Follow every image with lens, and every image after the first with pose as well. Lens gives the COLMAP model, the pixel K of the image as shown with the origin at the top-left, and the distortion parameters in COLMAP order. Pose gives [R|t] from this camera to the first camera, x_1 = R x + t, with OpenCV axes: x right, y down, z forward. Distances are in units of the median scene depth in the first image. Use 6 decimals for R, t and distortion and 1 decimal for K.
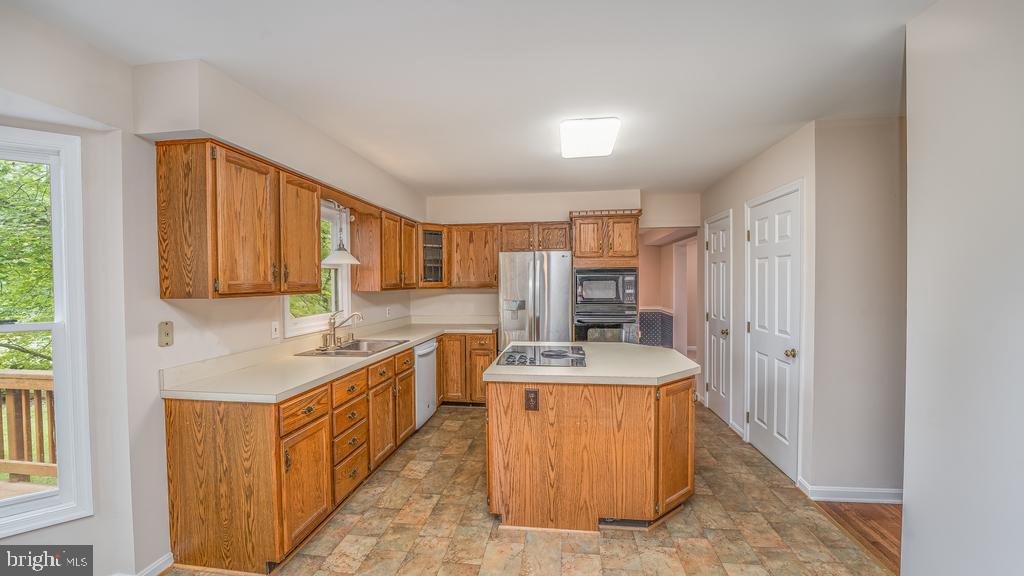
lens RADIAL K [[419.4, 0, 508.7], [0, 419.4, 290.4], [0, 0, 1]] dist [-0.023893, 0.000094]
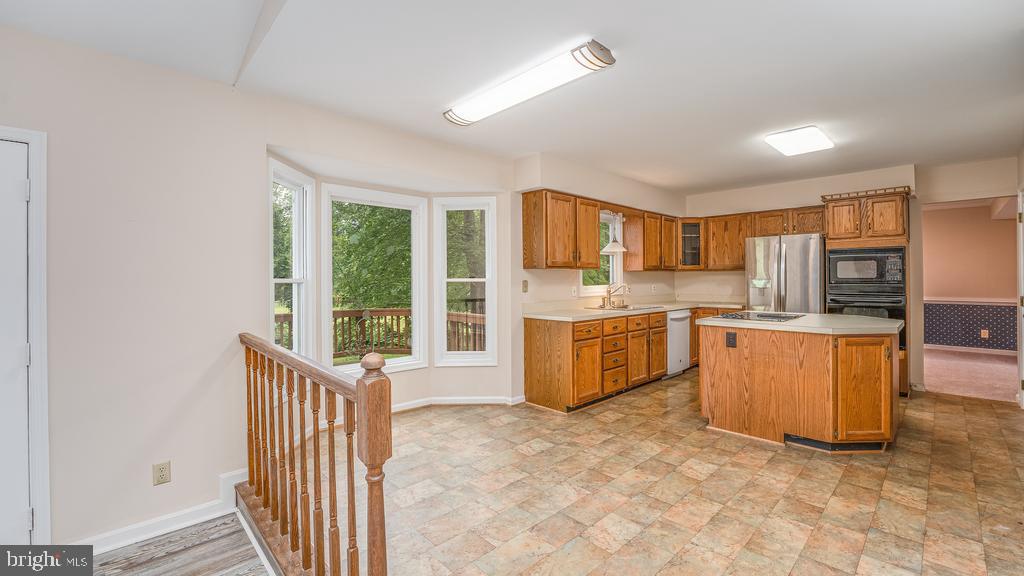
lens RADIAL K [[431.1, 0, 510.3], [0, 431.1, 275.6], [0, 0, 1]] dist [-0.026445, -0.000129]
pose [[0.782083, -0.000848, -0.623174, 0.279908], [-0.013278, 0.999749, -0.018025, 0.059551], [0.623033, 0.022372, 0.781876, -0.454806]]
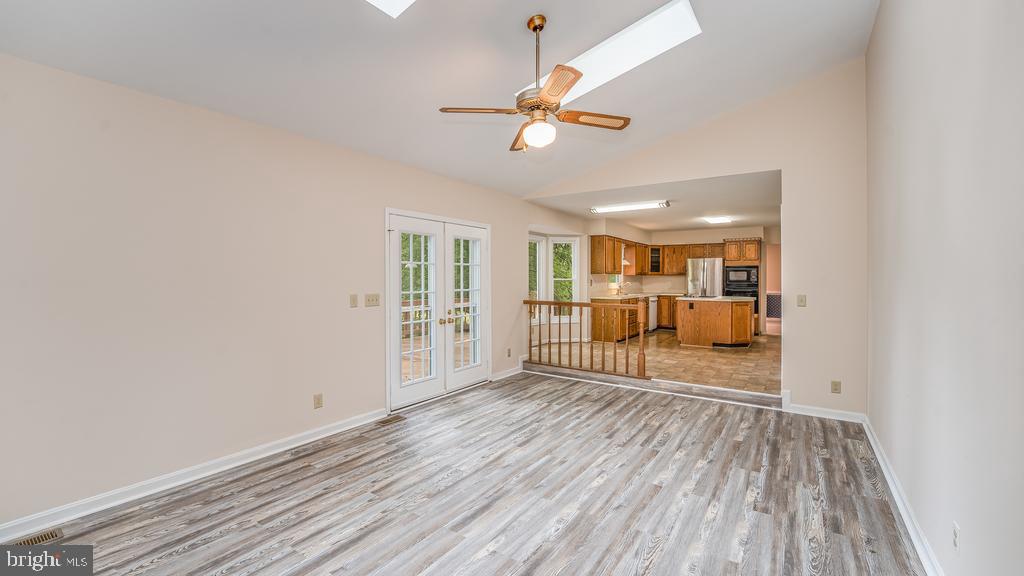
lens RADIAL K [[435.5, 0, 507.1], [0, 435.5, 281.9], [0, 0, 1]] dist [-0.025657, -0.000026]
pose [[0.893782, 0.014148, -0.448278, 0.215055], [-0.019503, 0.999783, -0.007332, 0.093721], [0.448077, 0.015296, 0.893864, -2.039469]]
